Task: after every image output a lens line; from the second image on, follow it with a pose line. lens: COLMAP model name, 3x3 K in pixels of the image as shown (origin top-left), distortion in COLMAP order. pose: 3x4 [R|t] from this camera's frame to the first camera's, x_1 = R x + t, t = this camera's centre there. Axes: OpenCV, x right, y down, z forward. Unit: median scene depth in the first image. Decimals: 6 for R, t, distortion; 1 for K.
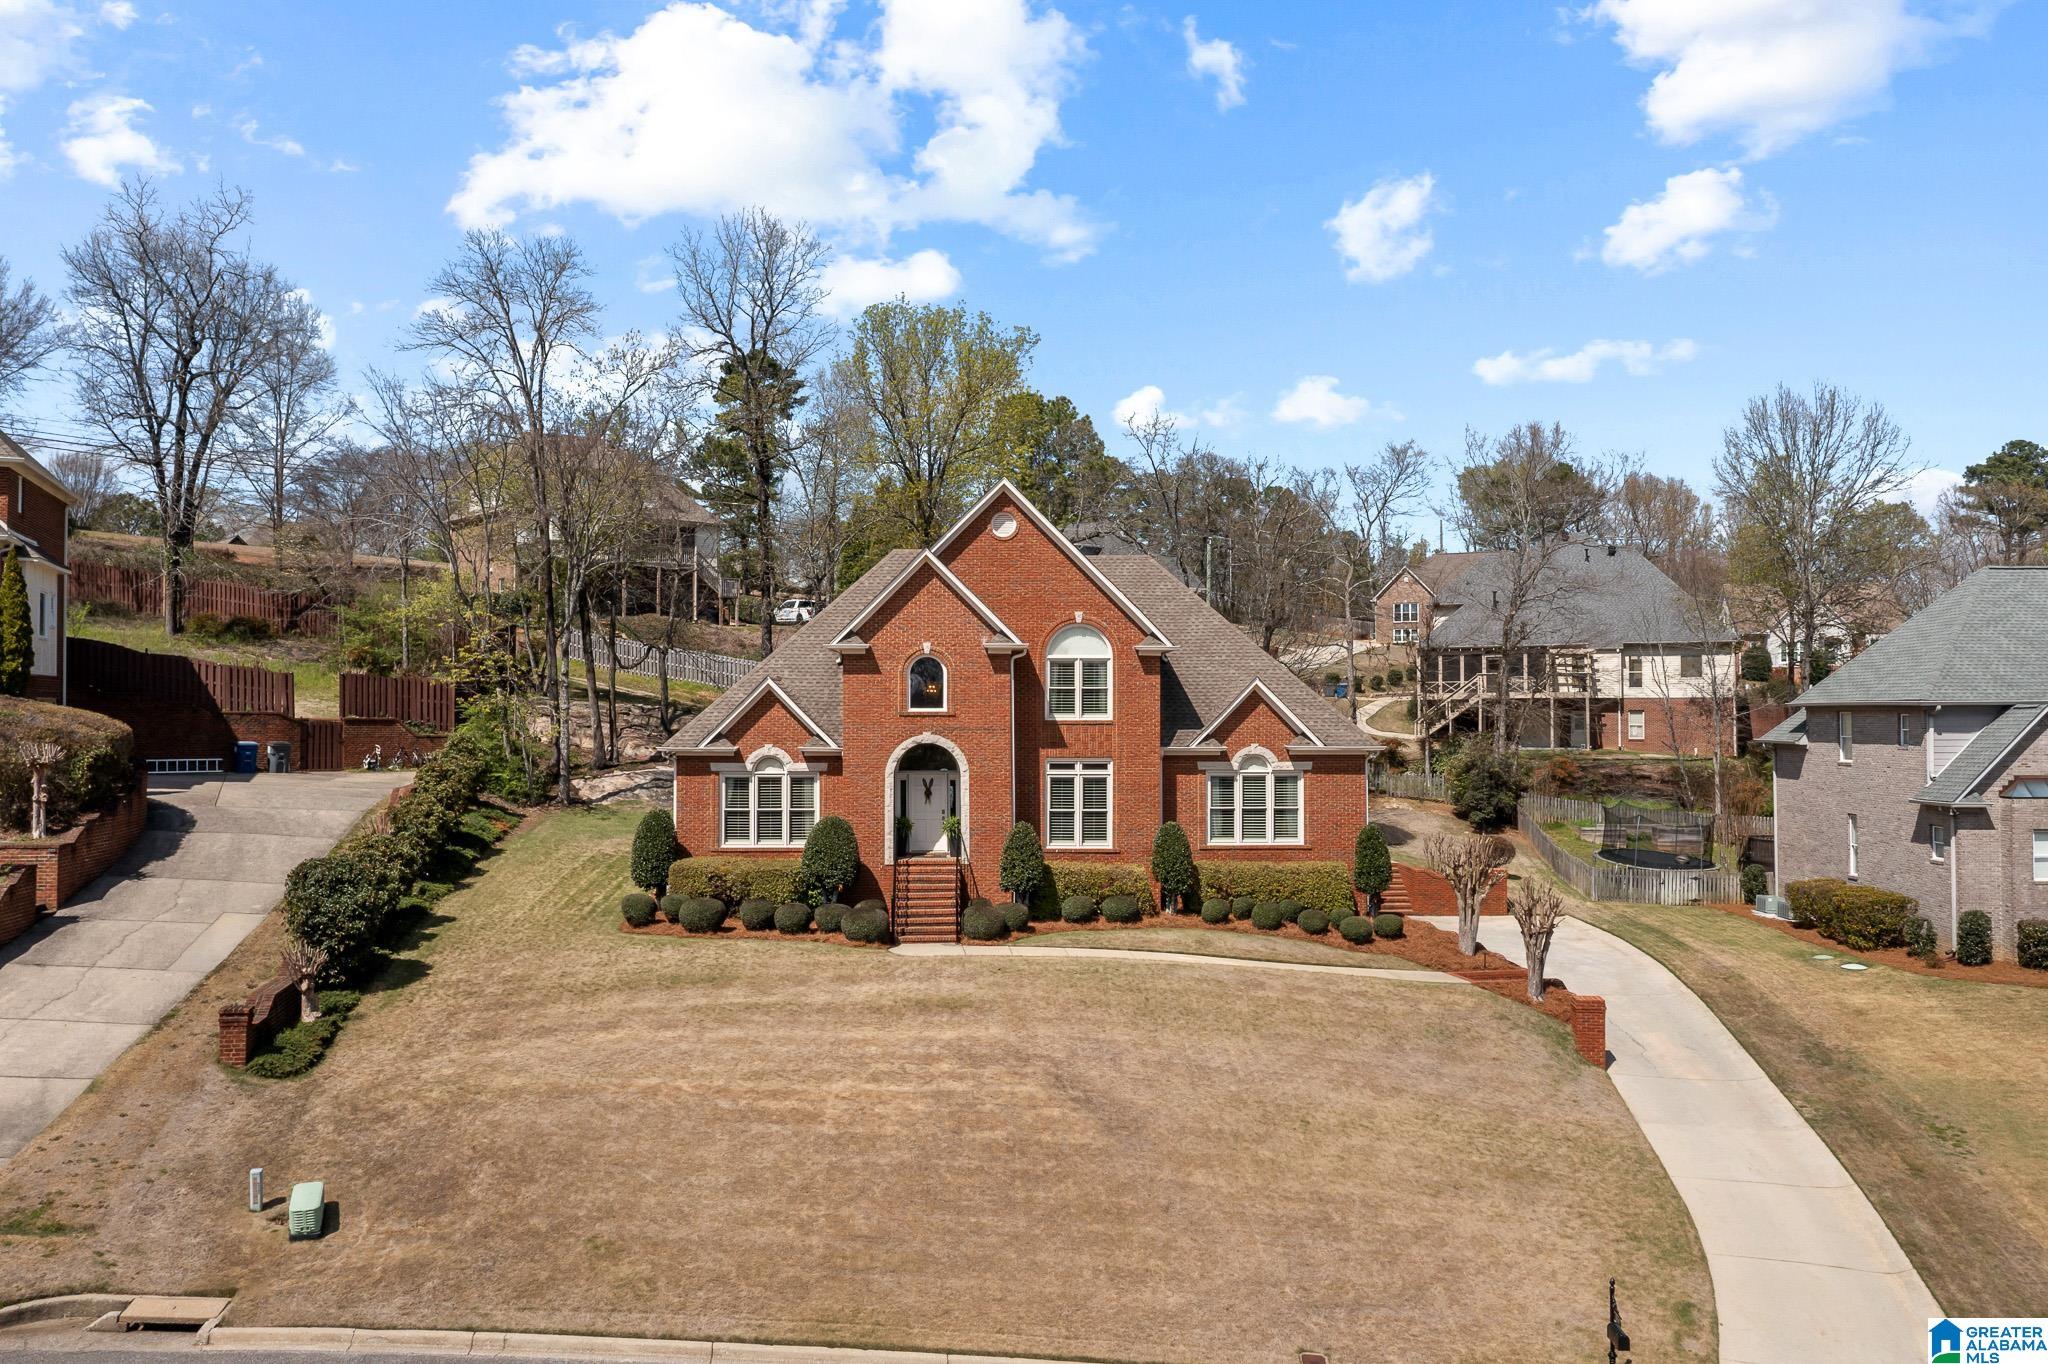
lens RADIAL K [[1633.8, 0, 1027.2], [0, 1633.8, 681.1], [0, 0, 1]] dist [-0.010176, 0.002784]
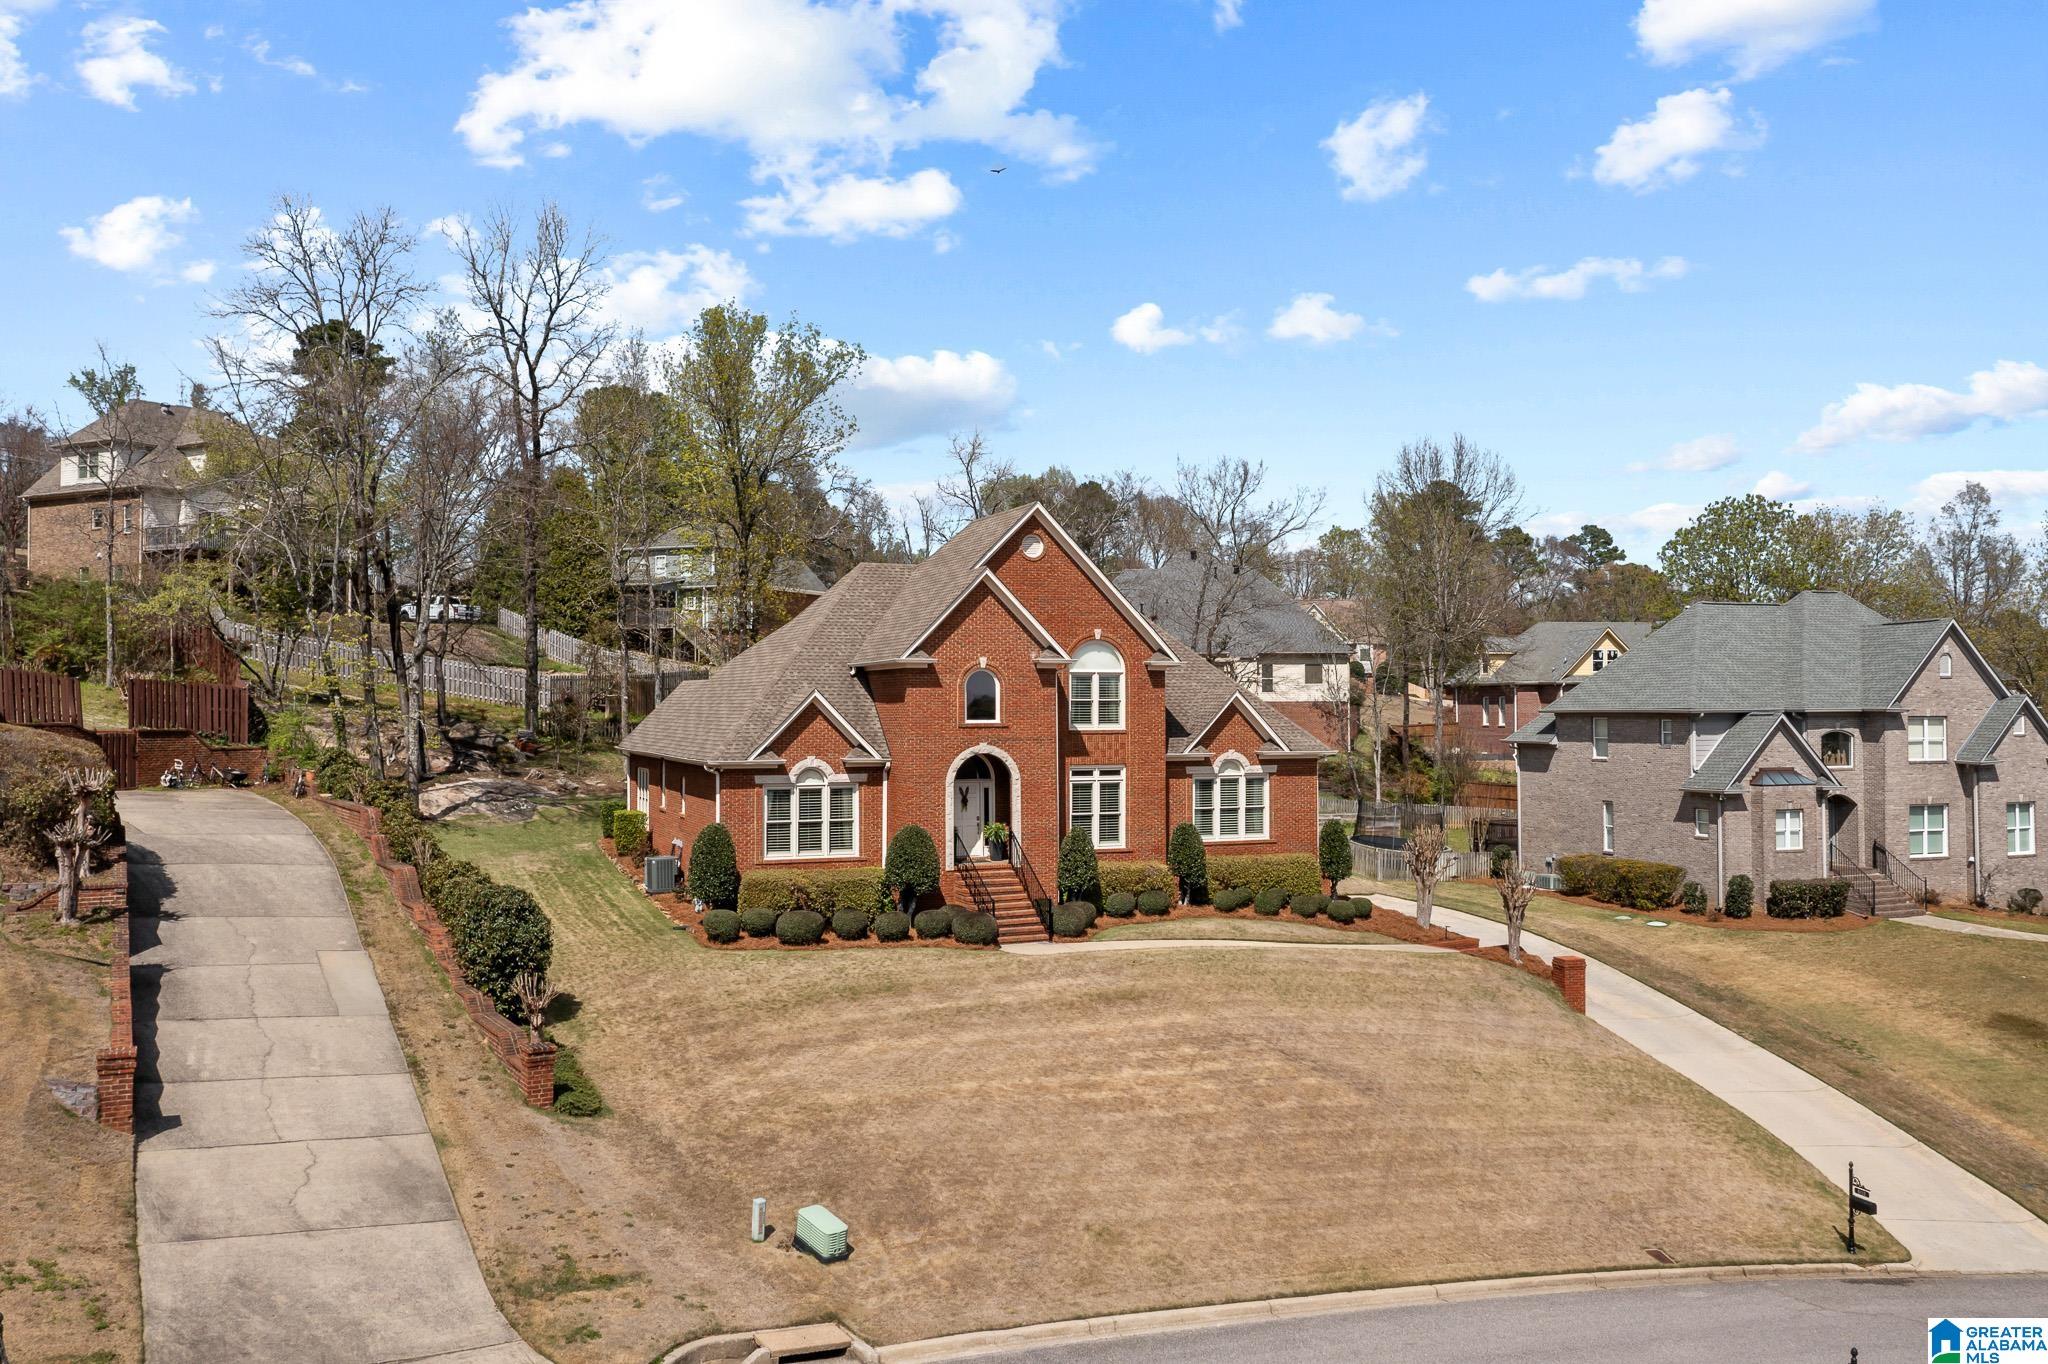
lens RADIAL K [[1633.8, 0, 1029.8], [0, 1633.8, 683.8], [0, 0, 1]] dist [-0.010176, 0.002784]
pose [[0.933973, 0.002672, 0.357334, -0.394338], [-0.004066, 0.999987, 0.003150, -0.009731], [-0.357320, -0.004395, 0.933972, 0.010492]]
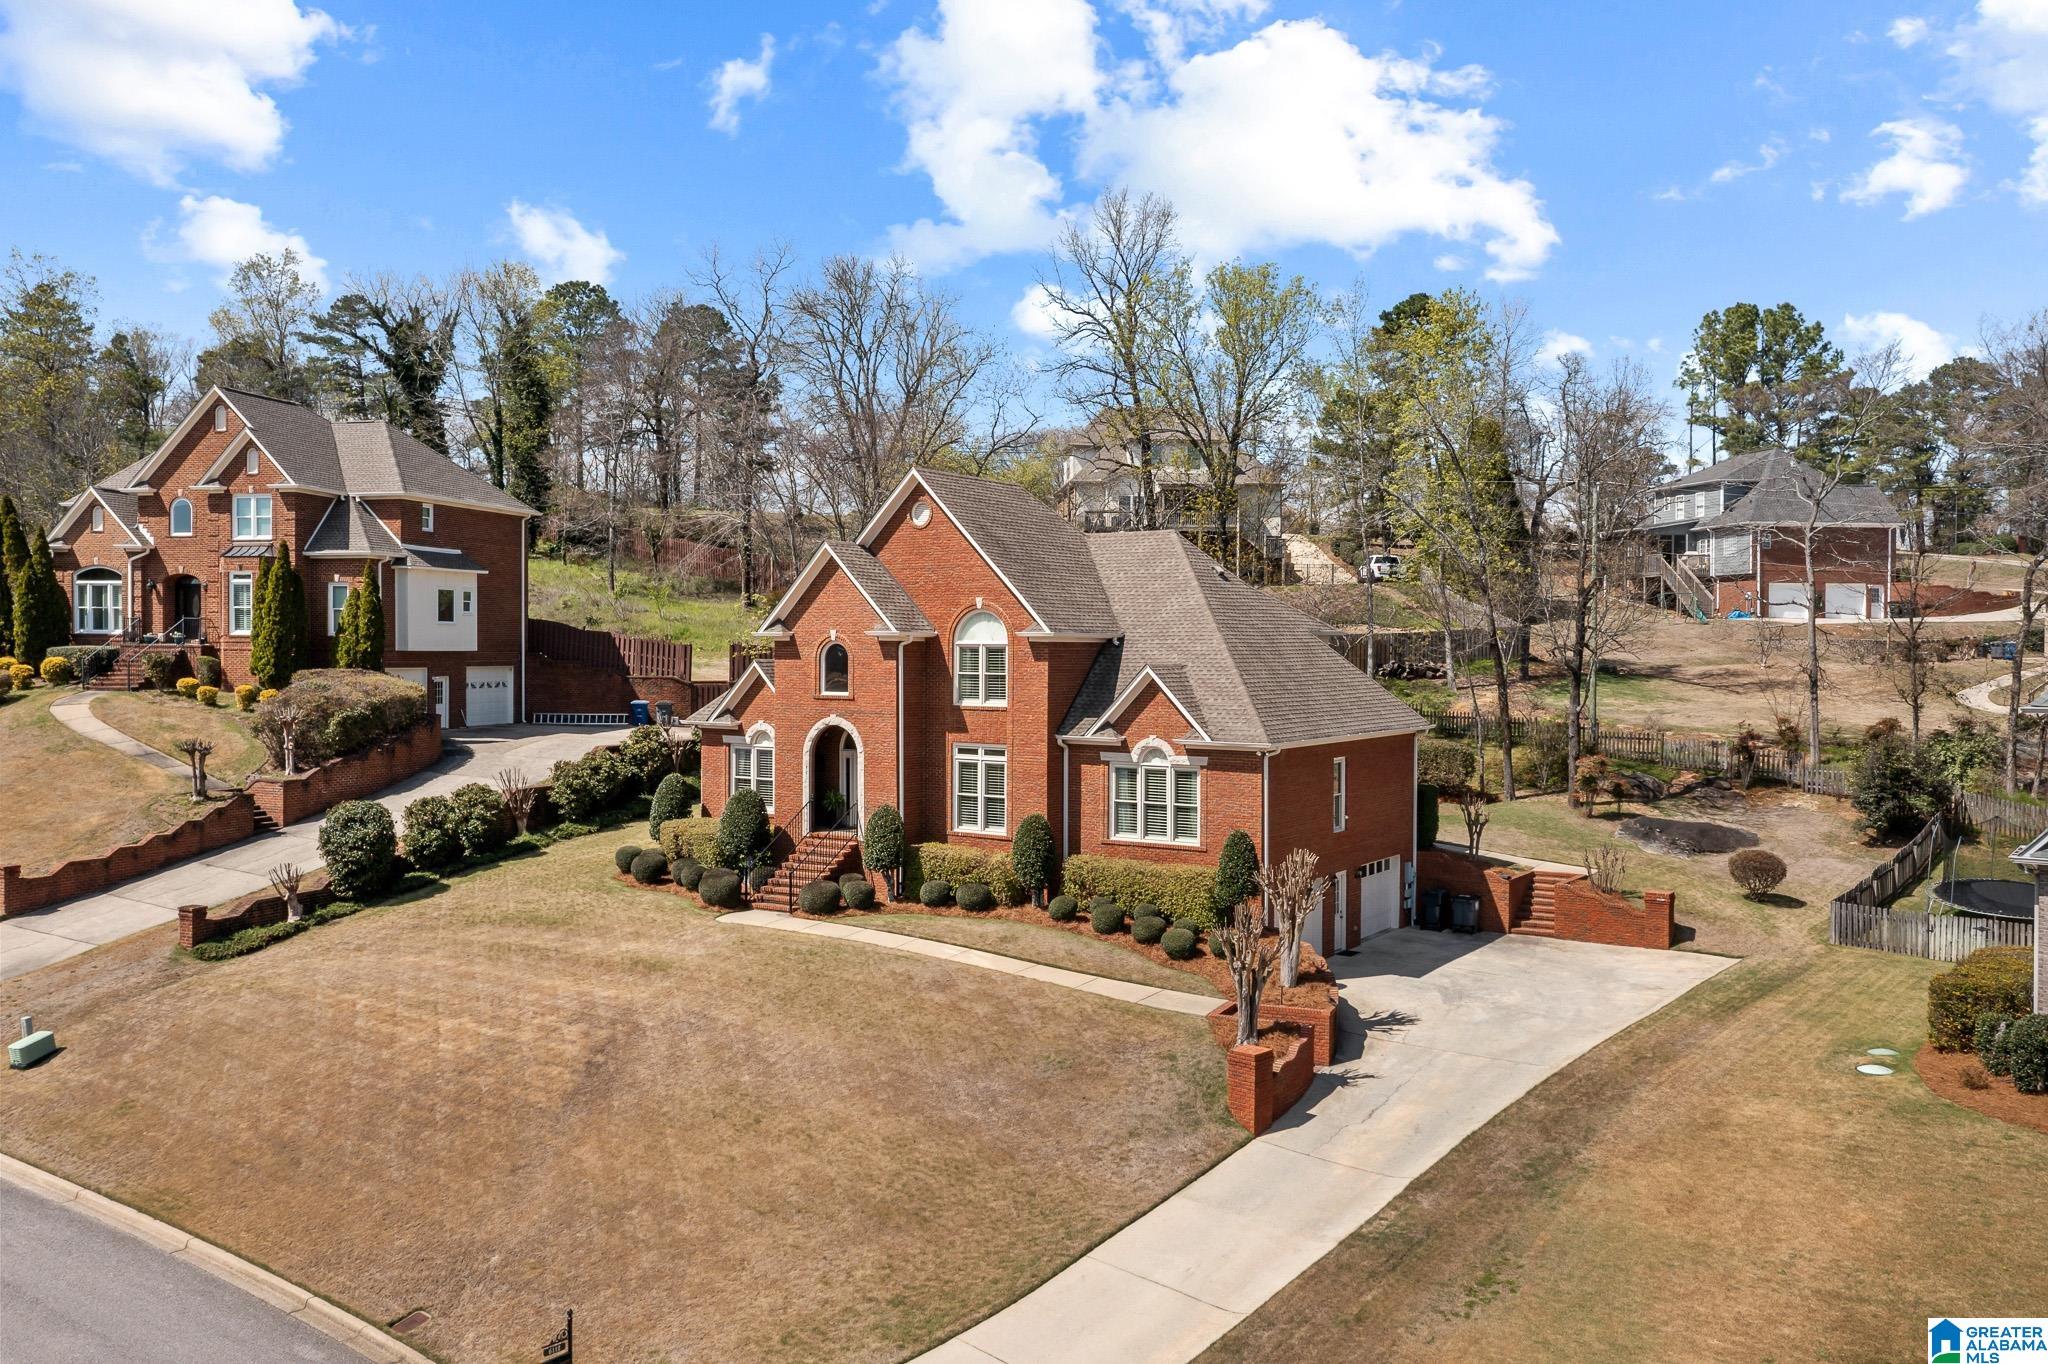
lens RADIAL K [[1633.8, 0, 1025.3], [0, 1633.8, 672.9], [0, 0, 1]] dist [-0.010176, 0.002784]
pose [[0.817949, 0.013434, -0.575135, 0.630193], [0.005412, 0.999503, 0.031043, -0.027275], [0.575266, -0.028504, 0.817470, 0.196649]]
